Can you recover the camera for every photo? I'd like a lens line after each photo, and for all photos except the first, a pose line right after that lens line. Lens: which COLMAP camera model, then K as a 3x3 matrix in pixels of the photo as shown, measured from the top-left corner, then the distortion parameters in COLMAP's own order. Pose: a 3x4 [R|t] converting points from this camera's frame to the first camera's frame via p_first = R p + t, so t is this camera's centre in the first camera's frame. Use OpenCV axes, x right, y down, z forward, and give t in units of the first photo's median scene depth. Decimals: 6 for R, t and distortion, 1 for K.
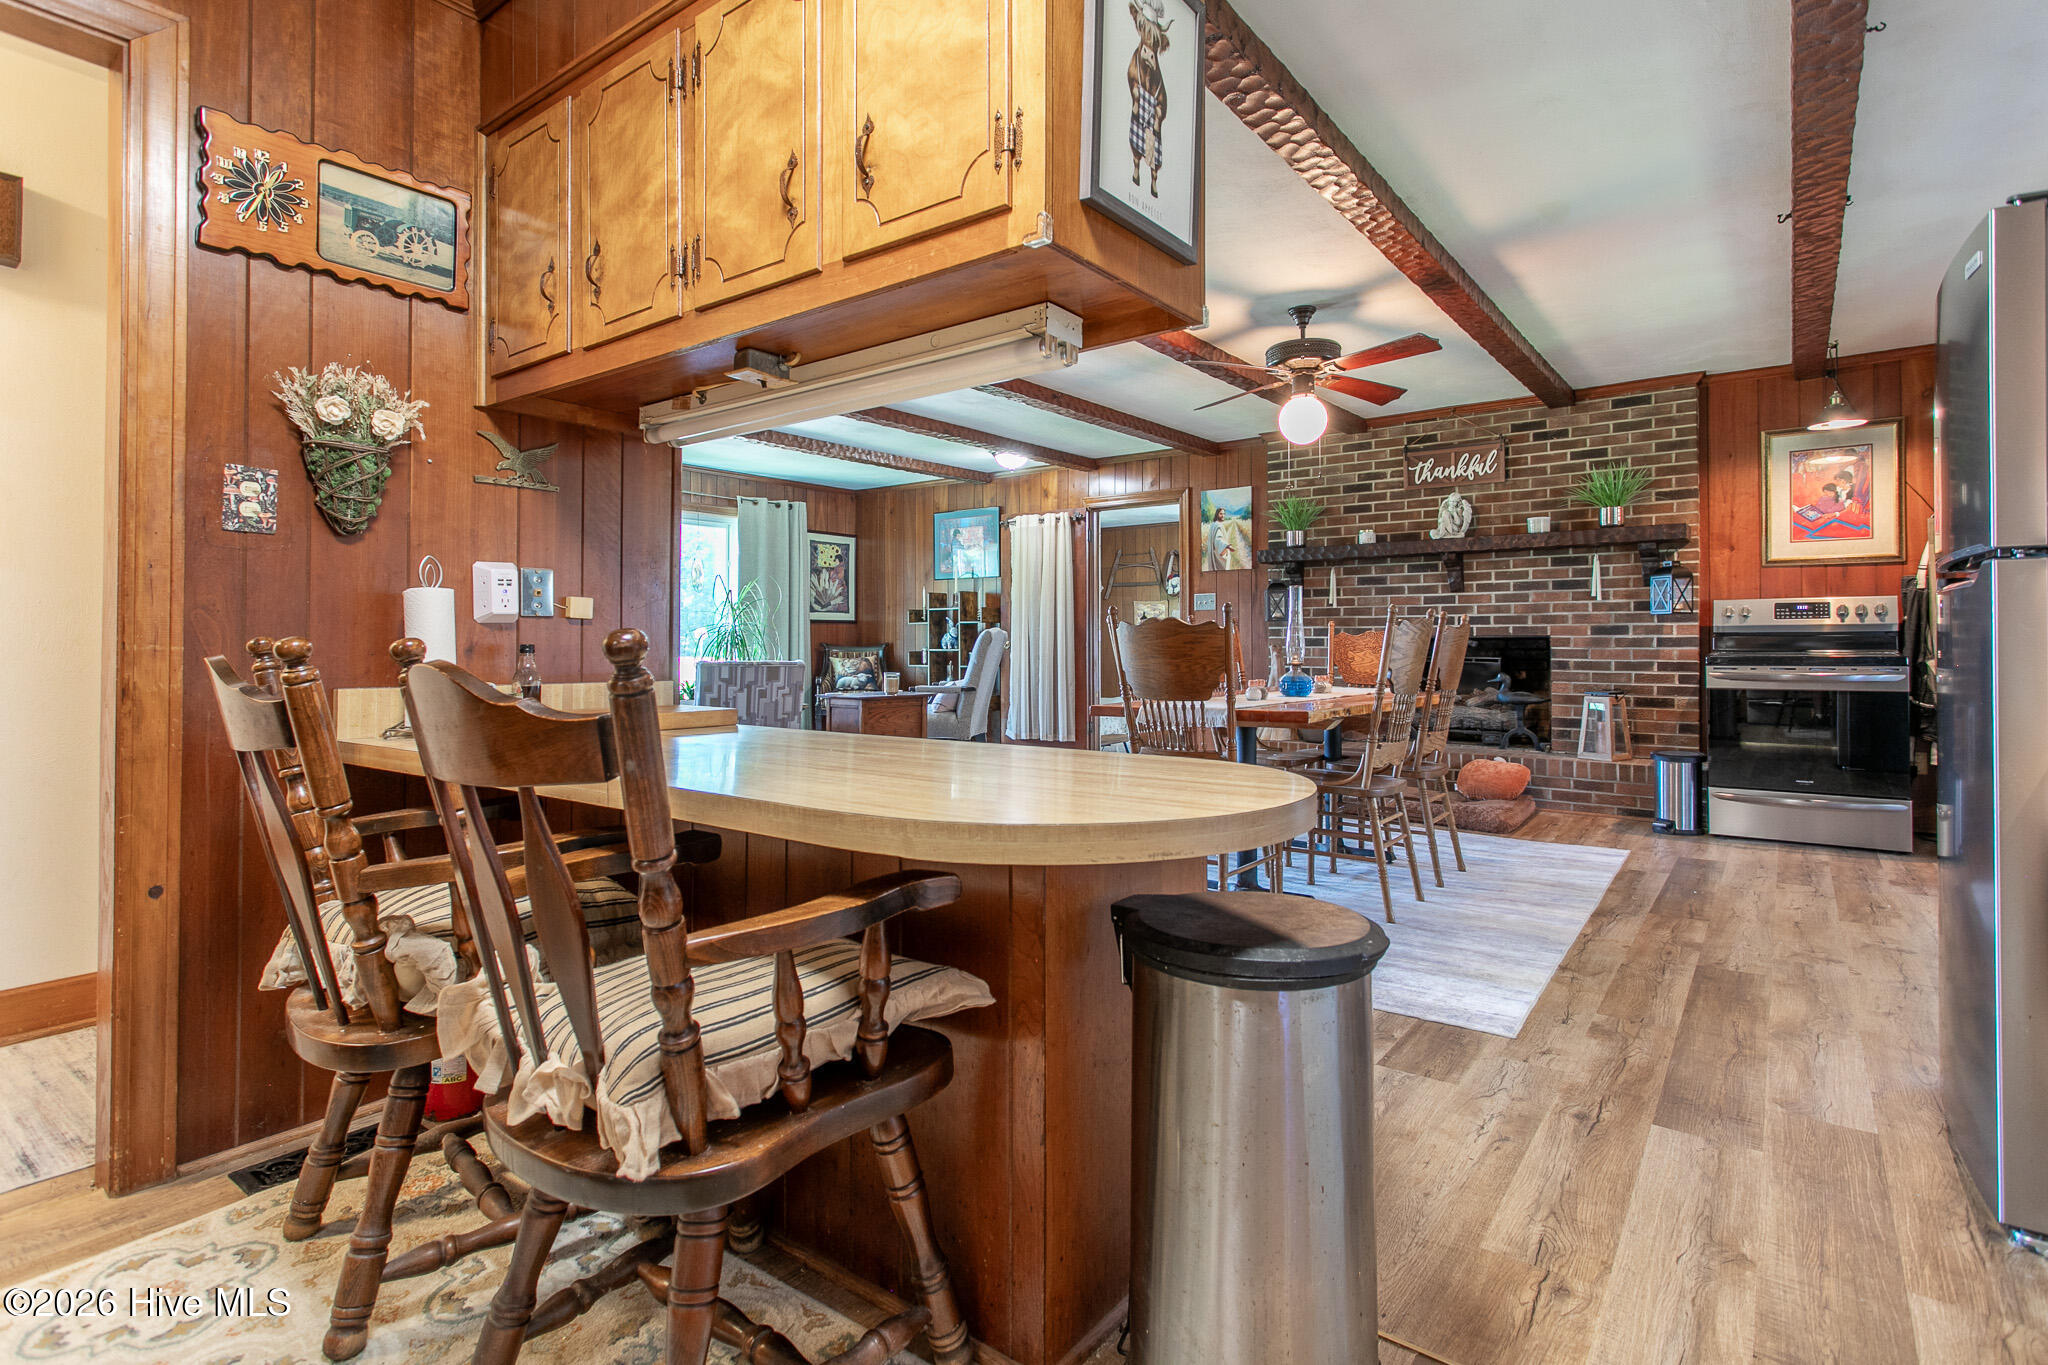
lens RADIAL K [[1019.3, 0, 1041.6], [0, 1019.3, 627.1], [0, 0, 1]] dist [-0.006621, 0.003939]
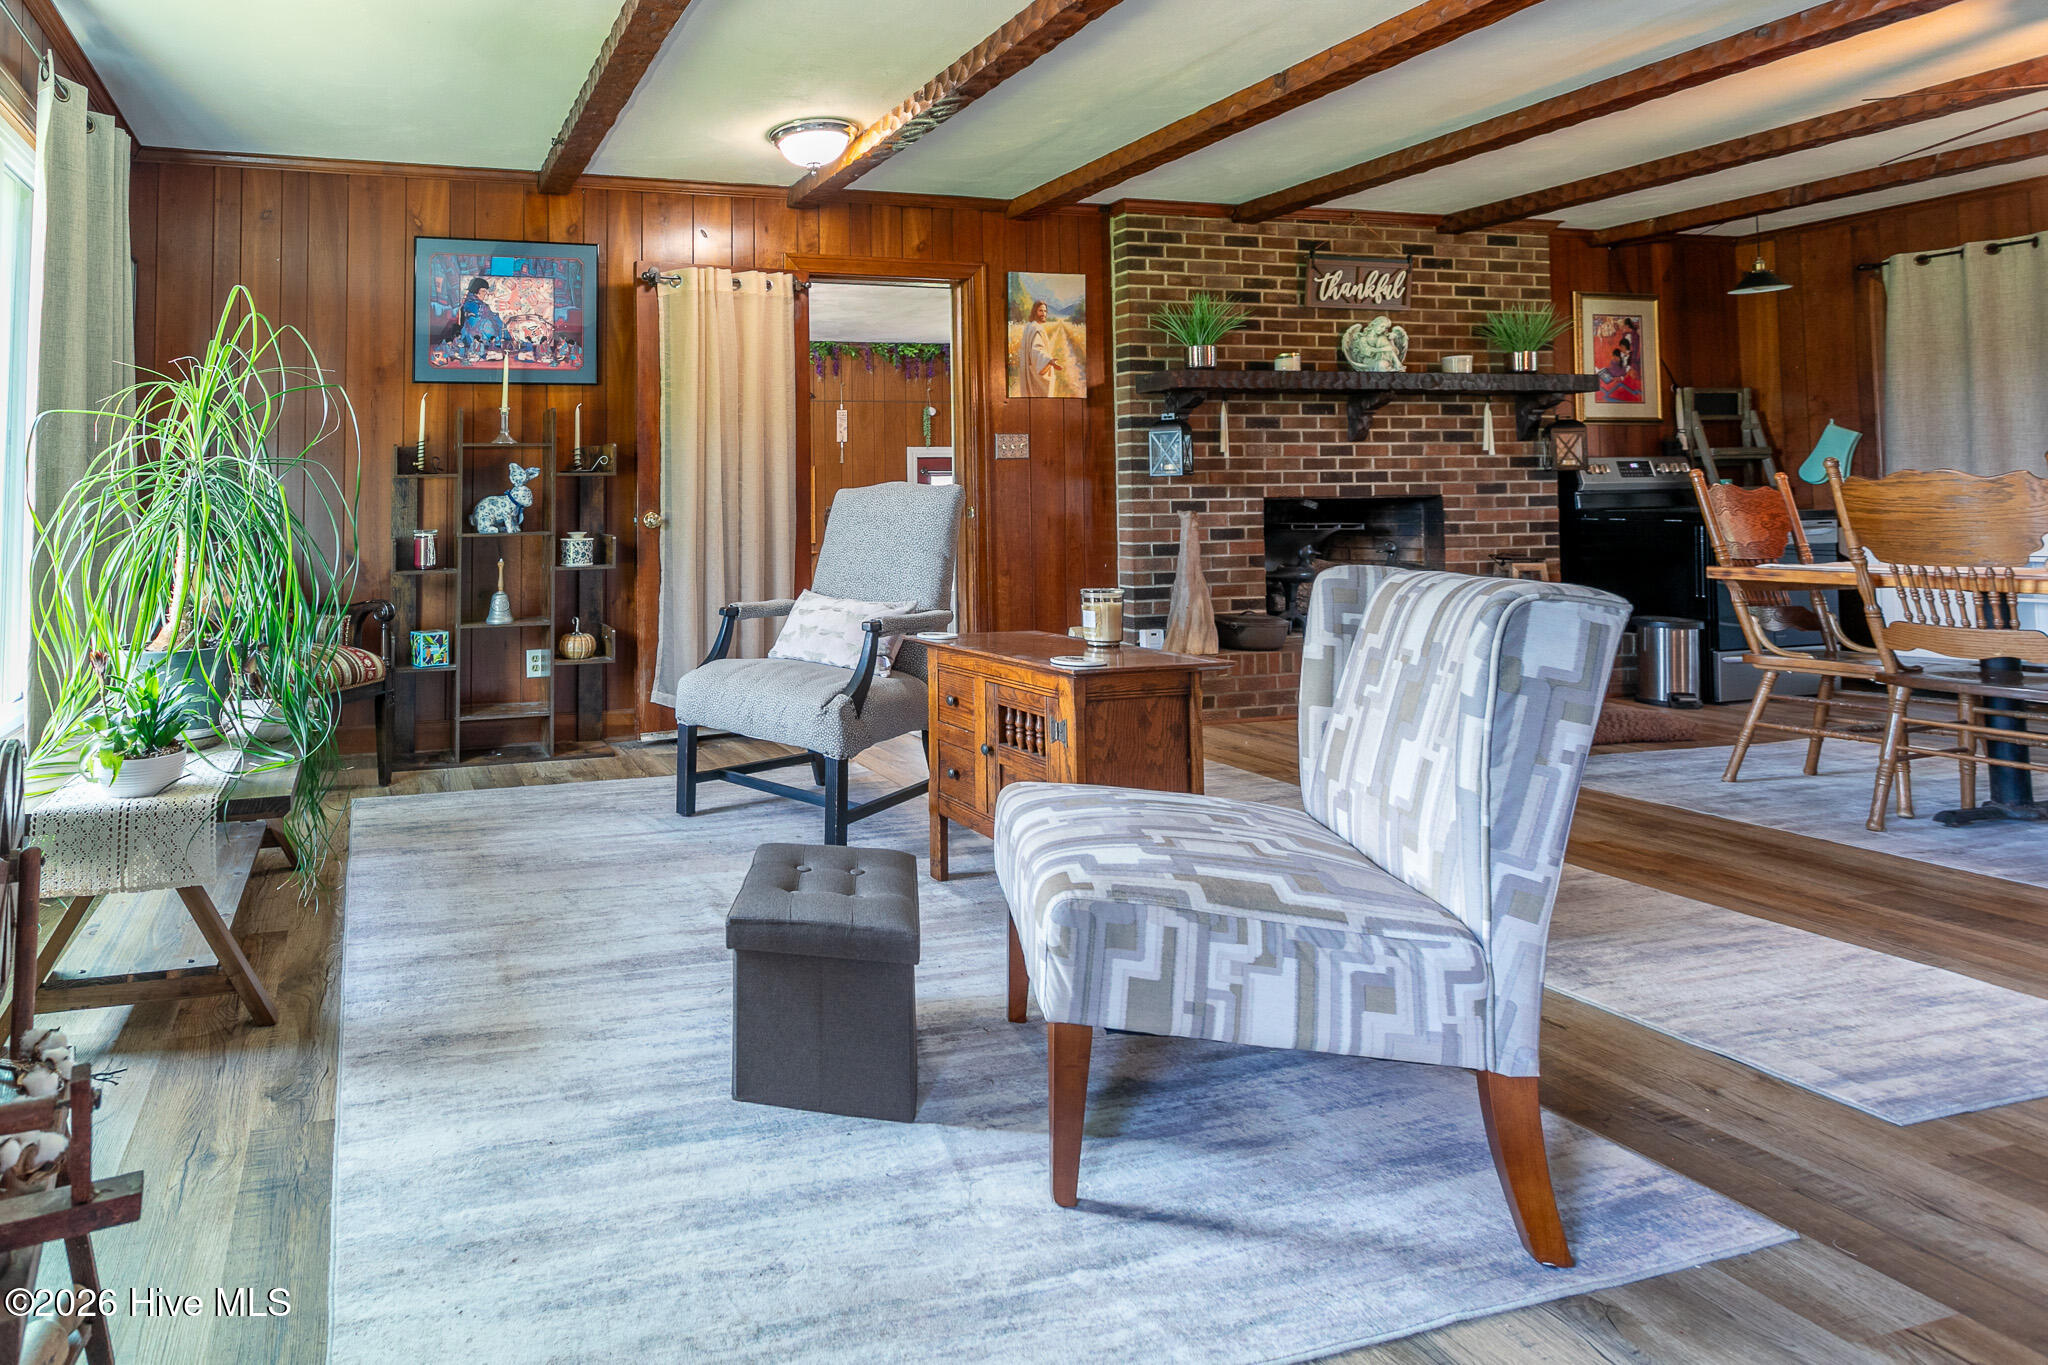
lens RADIAL K [[1092.3, 0, 615.8], [0, 1092.3, 473.9], [0, 0, 1]] dist [0.006424, -0.000470]
pose [[0.628654, 0.016172, 0.777517, -0.658980], [0.005691, 0.999661, -0.025394, 0.010034], [-0.777665, 0.020389, 0.628349, 0.964649]]
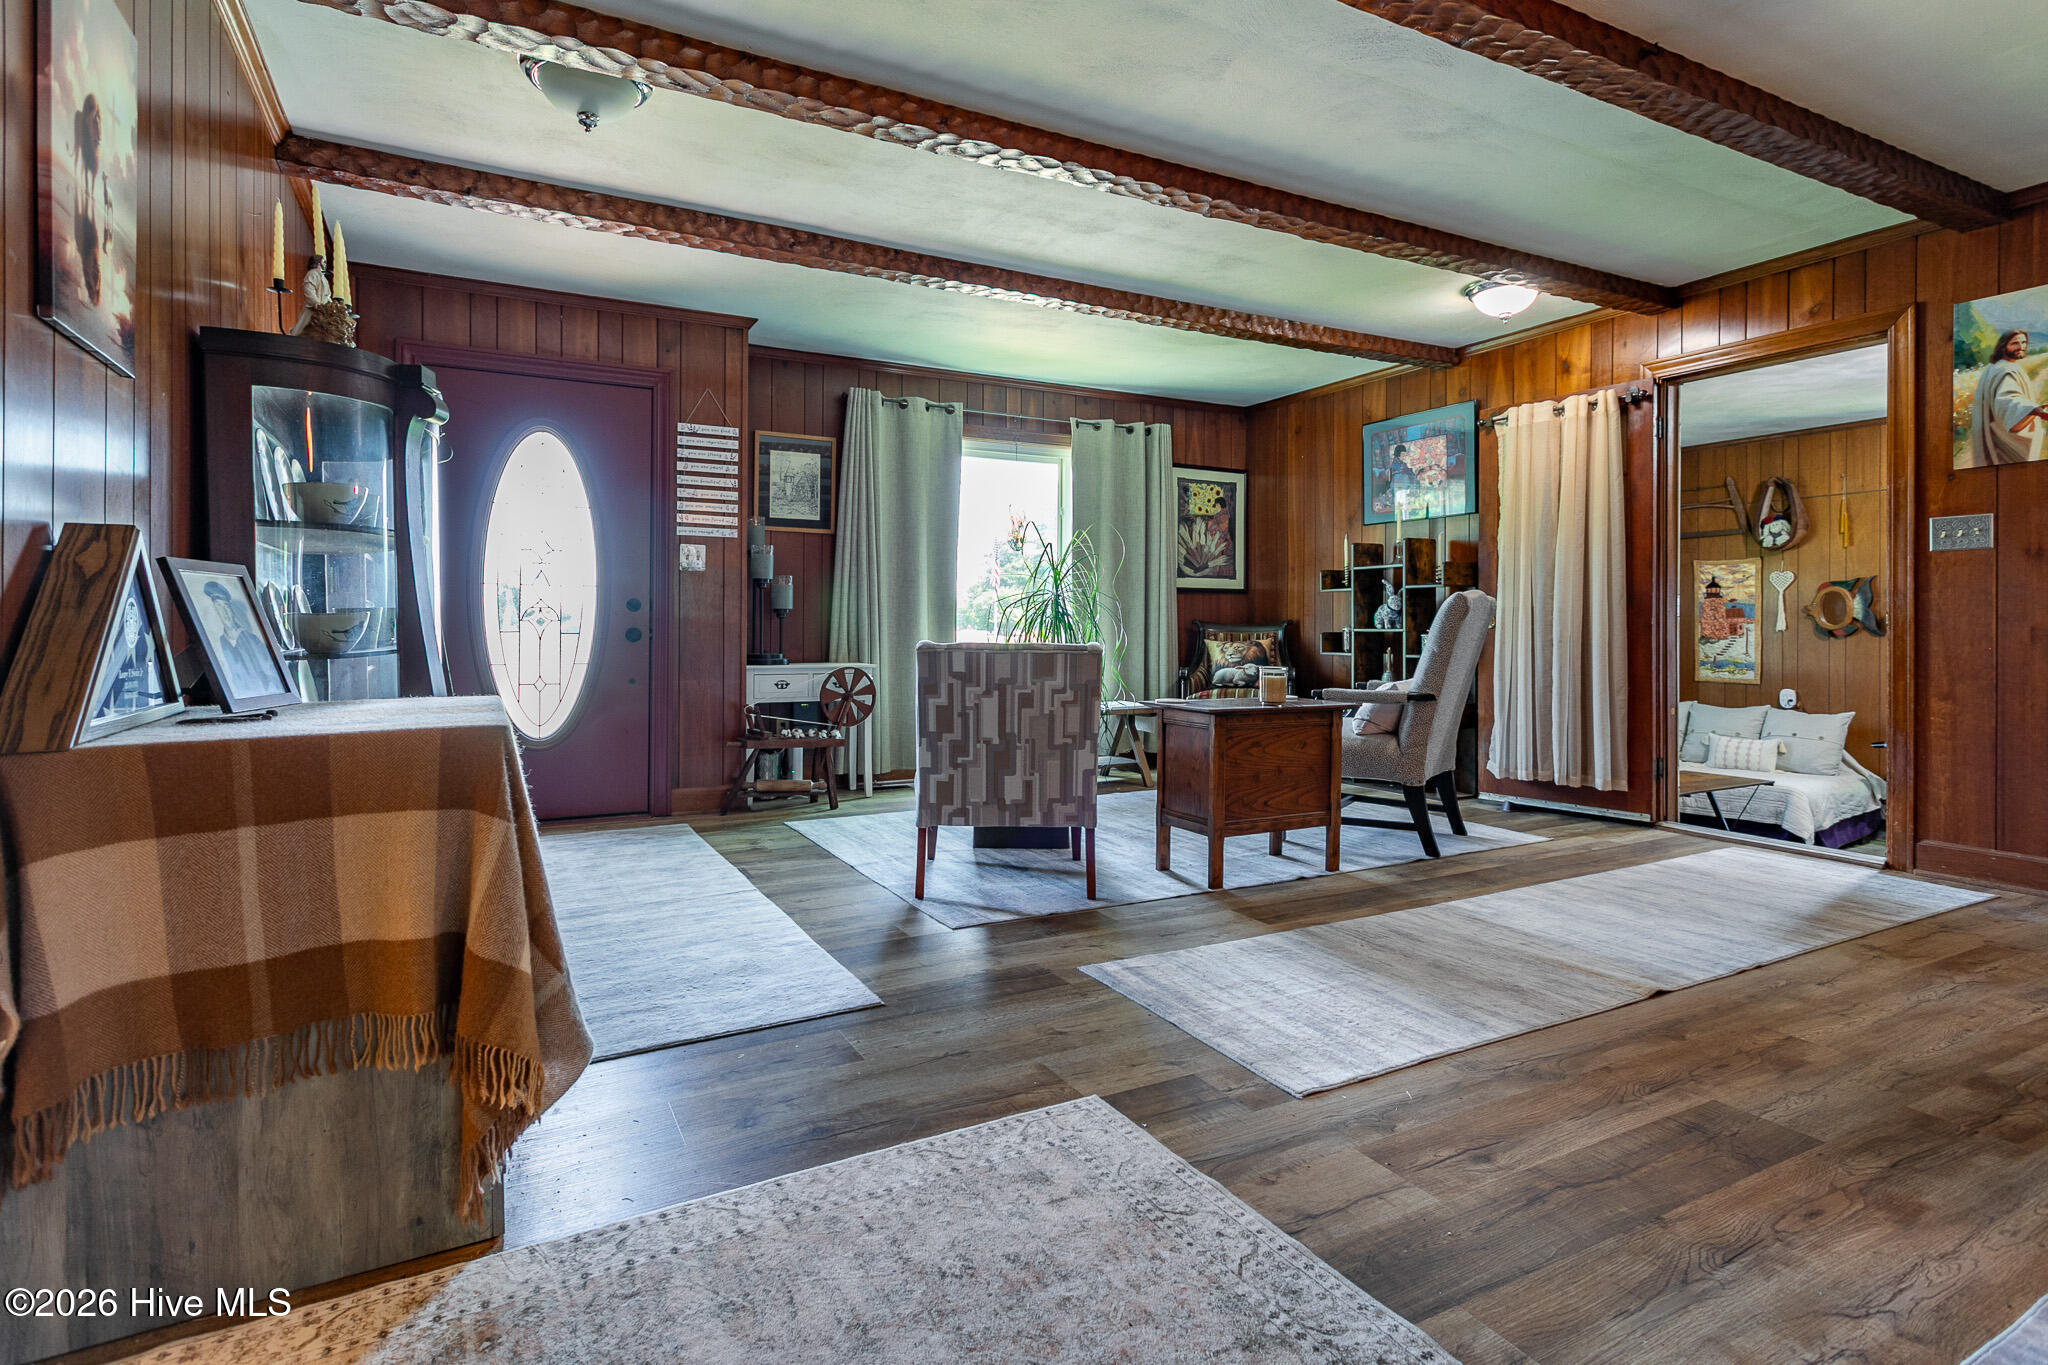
lens RADIAL K [[1019.3, 0, 938.5], [0, 1019.3, 626.9], [0, 0, 1]] dist [-0.006621, 0.003939]
pose [[0.872485, 0.004249, -0.488622, -0.033955], [0.002689, 0.999905, 0.013496, 0.014743], [0.488634, -0.013090, 0.872391, 0.431610]]
